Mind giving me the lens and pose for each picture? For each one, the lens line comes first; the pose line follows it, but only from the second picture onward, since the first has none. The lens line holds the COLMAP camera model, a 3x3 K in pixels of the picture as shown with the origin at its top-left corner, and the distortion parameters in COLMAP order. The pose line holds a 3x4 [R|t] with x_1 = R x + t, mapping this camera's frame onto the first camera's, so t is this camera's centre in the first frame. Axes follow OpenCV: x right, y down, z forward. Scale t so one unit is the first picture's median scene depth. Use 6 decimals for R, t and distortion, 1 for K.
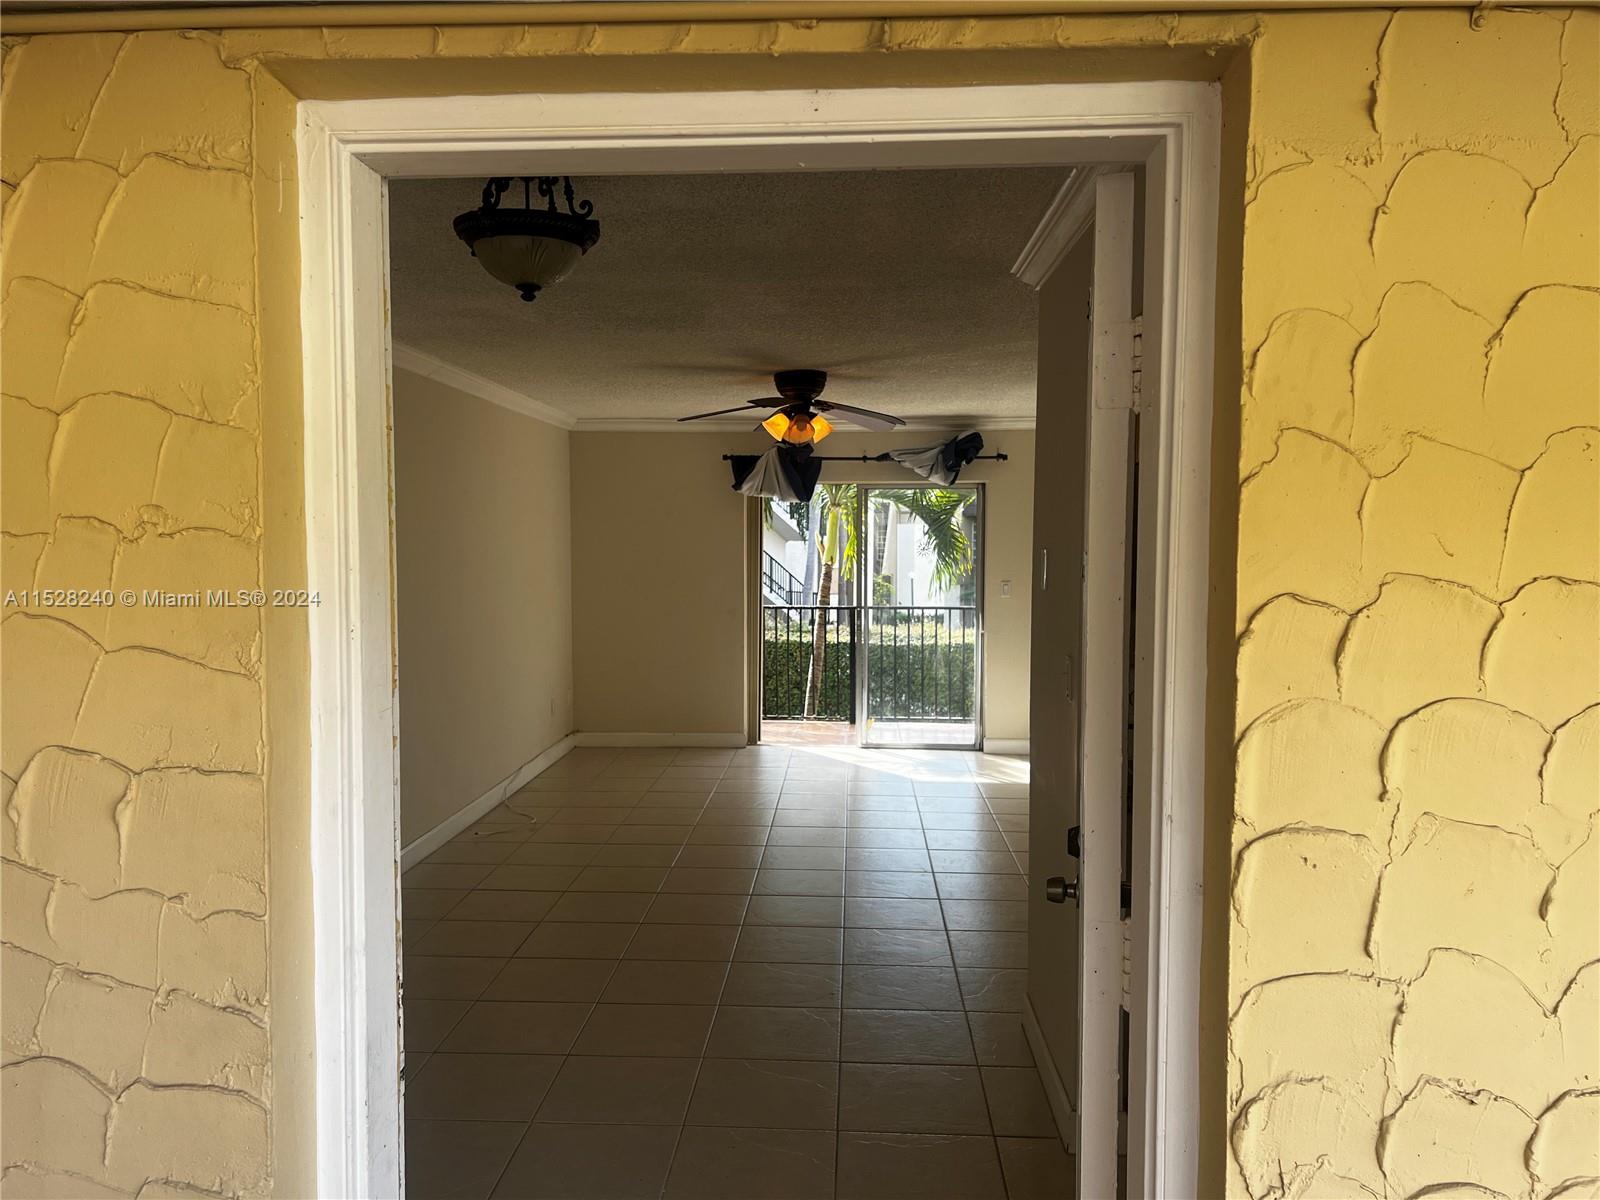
lens RADIAL K [[1190.7, 0, 797.2], [0, 1190.7, 601.6], [0, 0, 1]] dist [0.097890, -0.128193]
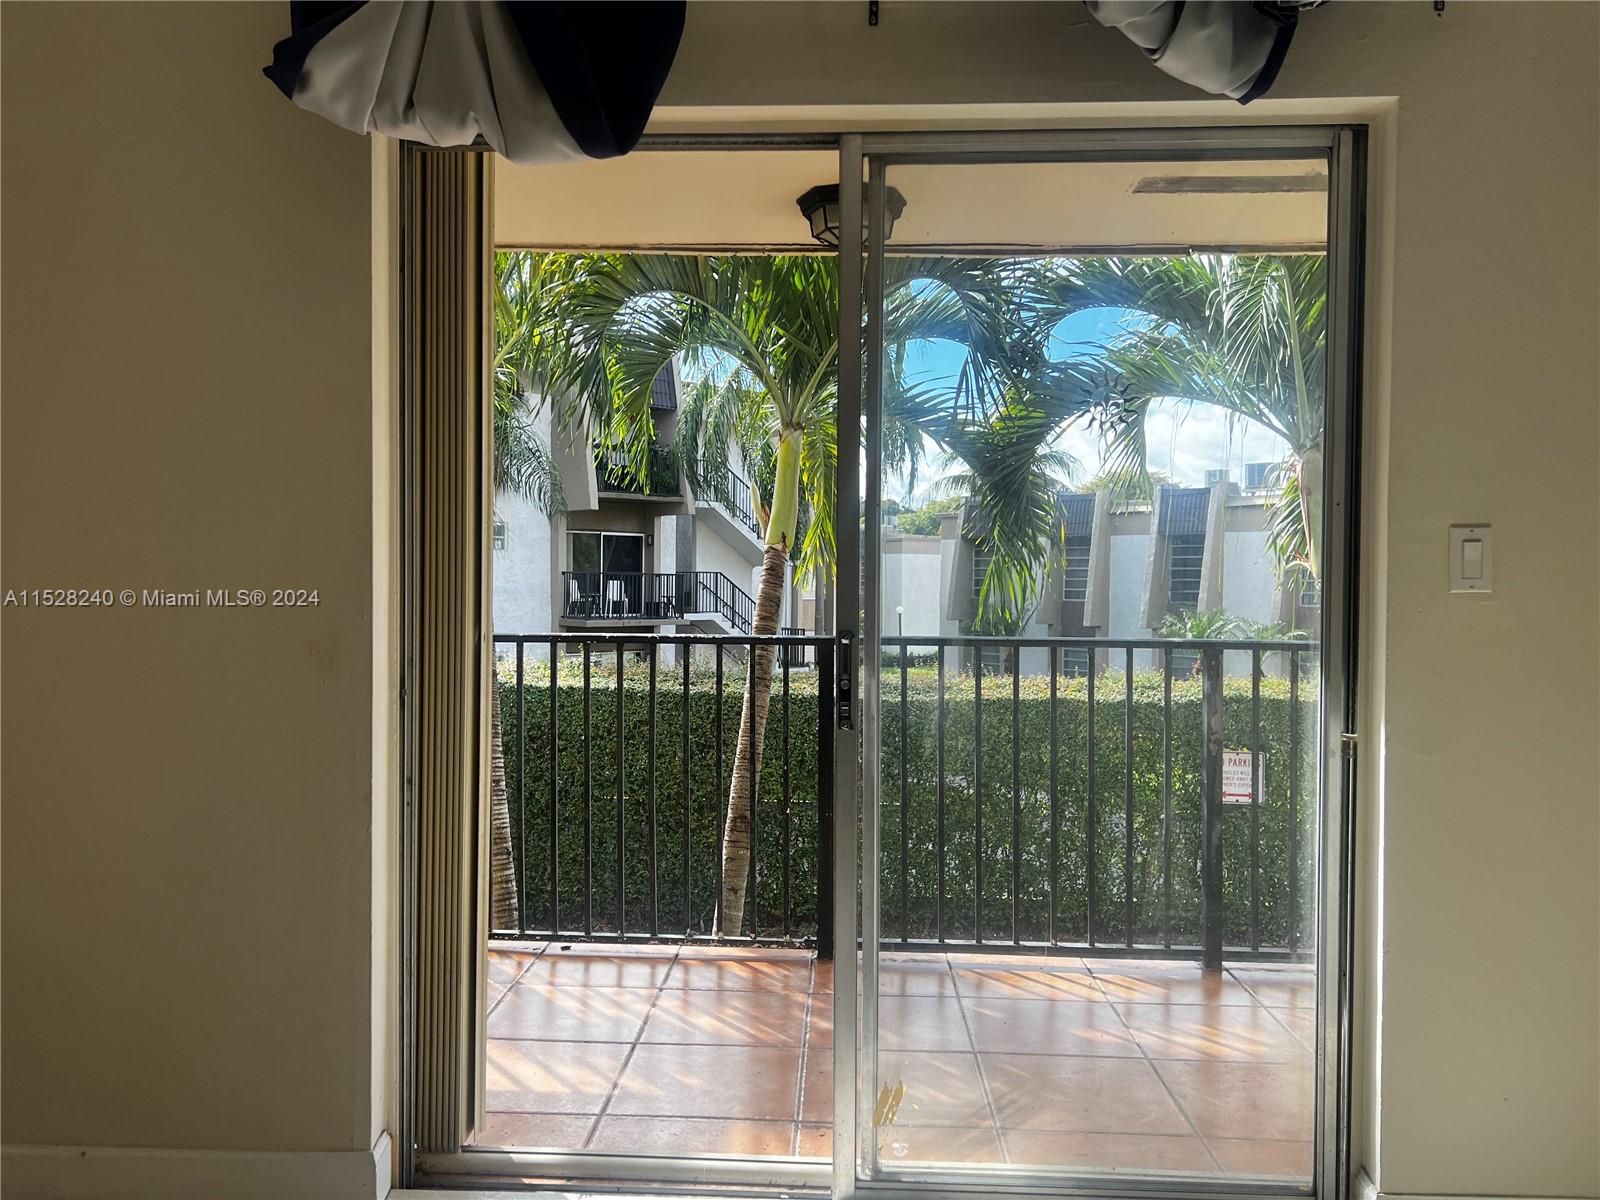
lens RADIAL K [[1190.7, 0, 797.2], [0, 1190.7, 601.6], [0, 0, 1]] dist [0.097890, -0.128193]
pose [[0.999858, 0.003657, 0.016447, 0.038362], [-0.003116, 0.999457, -0.032815, 0.006501], [-0.016558, 0.032759, 0.999326, 0.770870]]
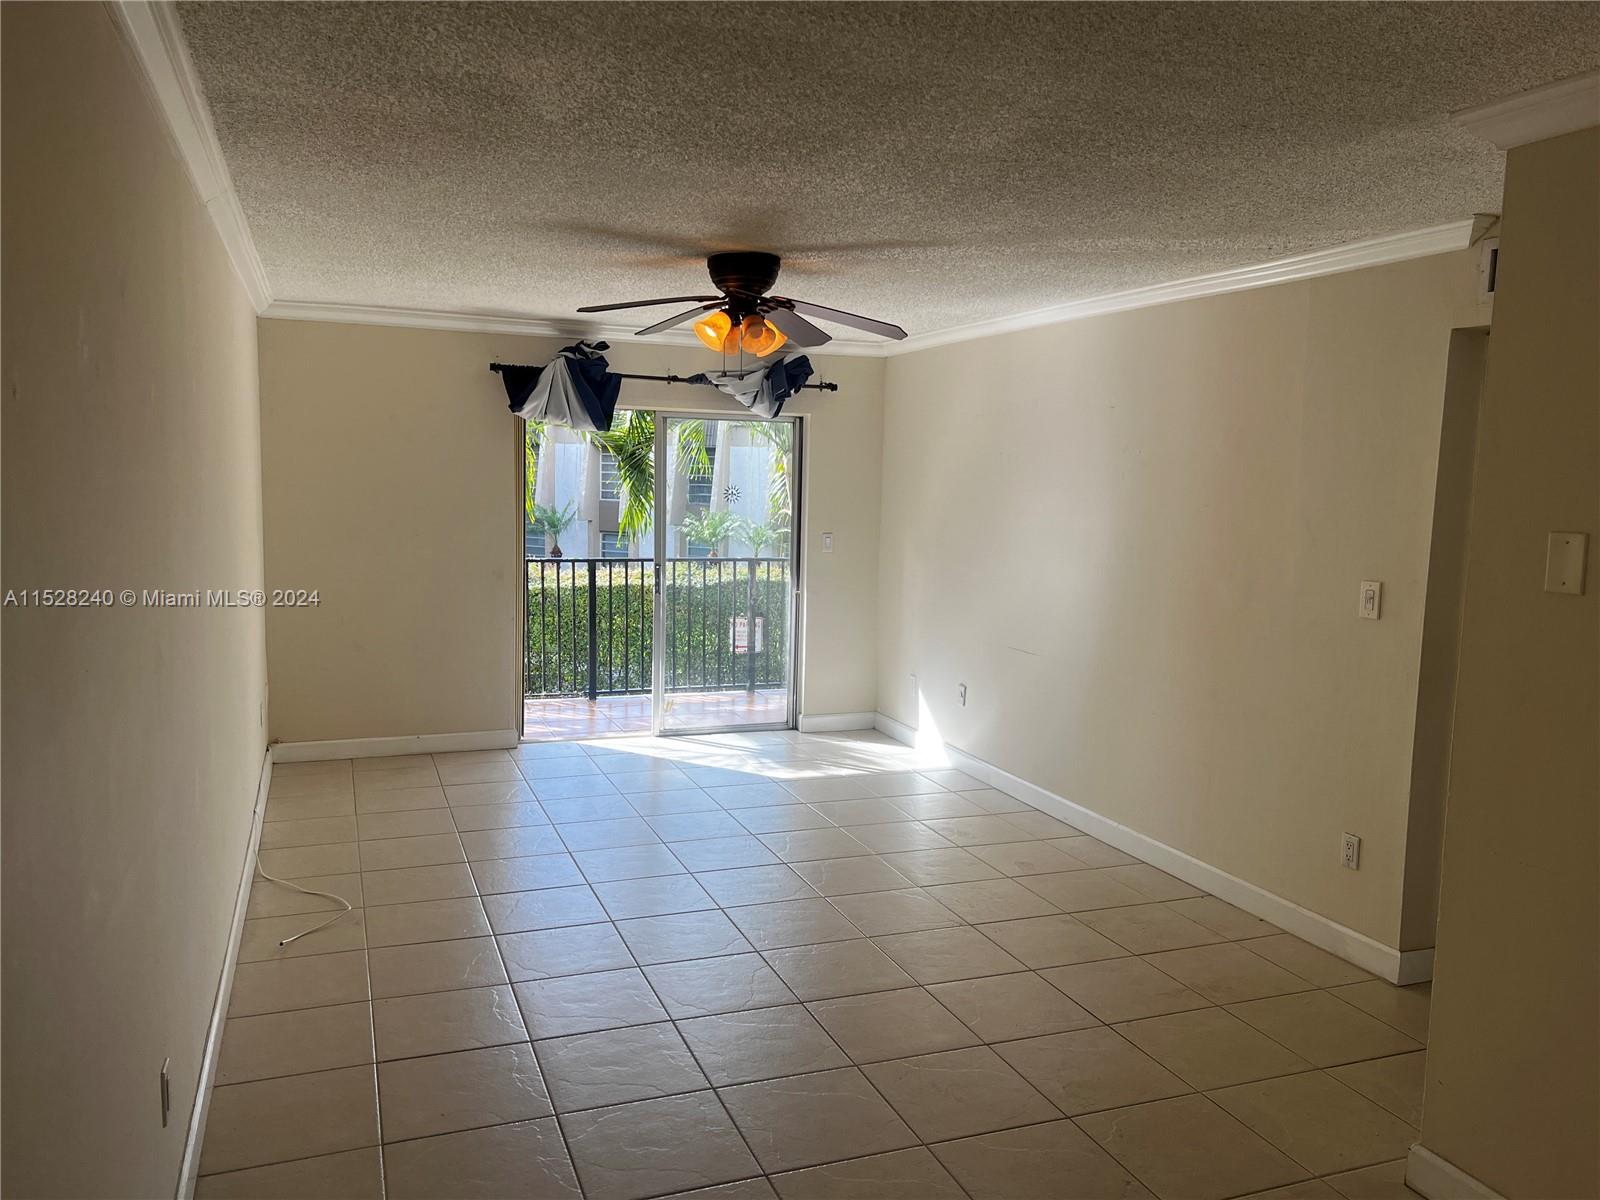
lens RADIAL K [[1190.7, 0, 797.2], [0, 1190.7, 601.6], [0, 0, 1]] dist [0.097890, -0.128193]
pose [[0.912544, -0.024487, 0.408245, -0.198397], [-0.000541, 0.998133, 0.061078, -0.020094], [-0.408978, -0.055957, 0.910827, 0.227871]]
